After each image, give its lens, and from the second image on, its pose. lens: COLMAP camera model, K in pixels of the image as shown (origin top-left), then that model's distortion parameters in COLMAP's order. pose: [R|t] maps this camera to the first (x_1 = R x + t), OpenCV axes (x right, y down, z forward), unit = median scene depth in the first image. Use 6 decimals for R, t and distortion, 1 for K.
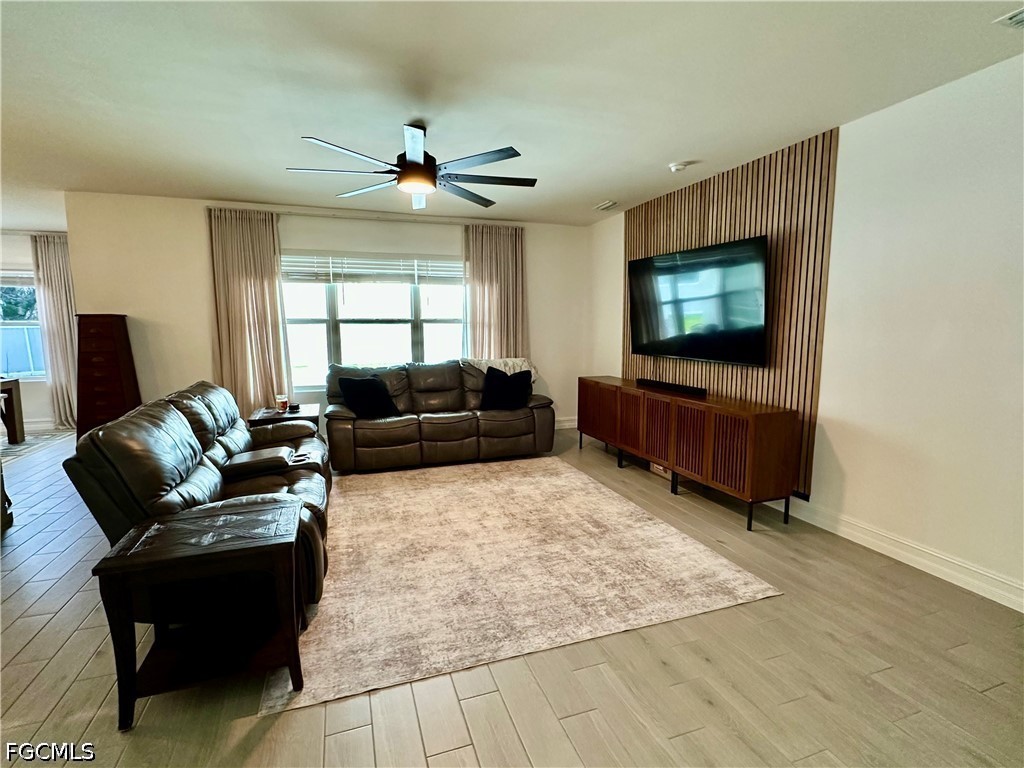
lens RADIAL K [[493.8, 0, 511.6], [0, 493.8, 383.4], [0, 0, 1]] dist [-0.001358, 0.000293]
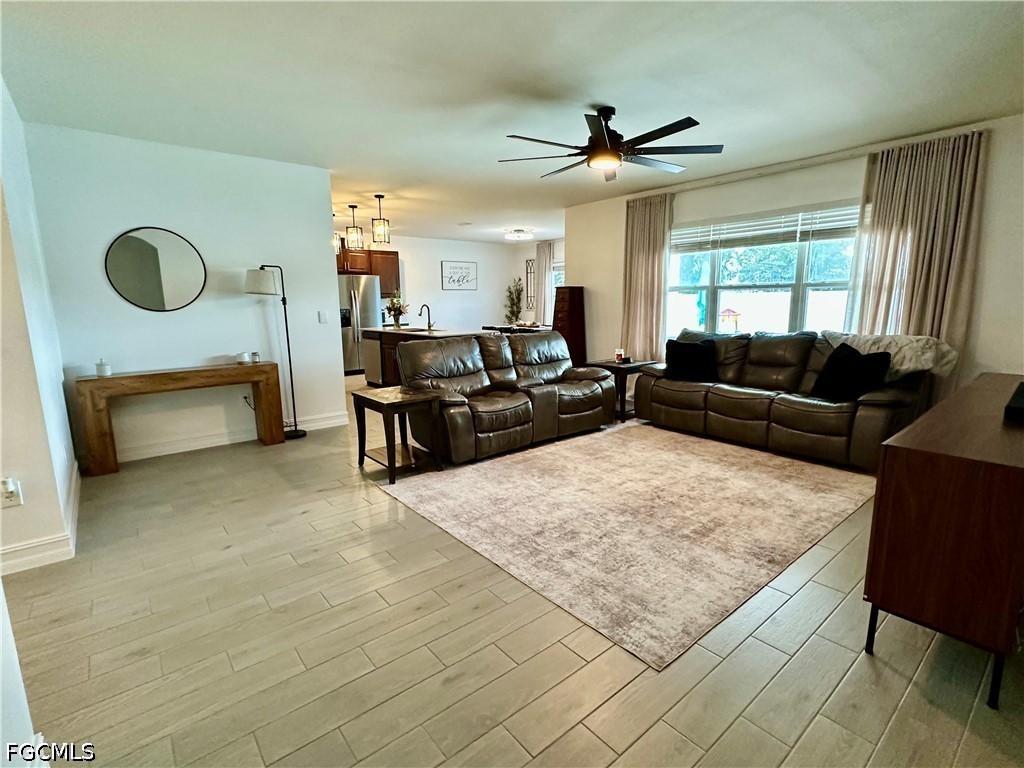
lens RADIAL K [[493.8, 0, 513.1], [0, 493.8, 383.5], [0, 0, 1]] dist [-0.001358, 0.000293]
pose [[0.351720, 0.156702, -0.922896, 0.548580], [-0.103199, 0.986371, 0.128150, -0.019834], [0.930399, 0.050169, 0.363098, 0.280468]]
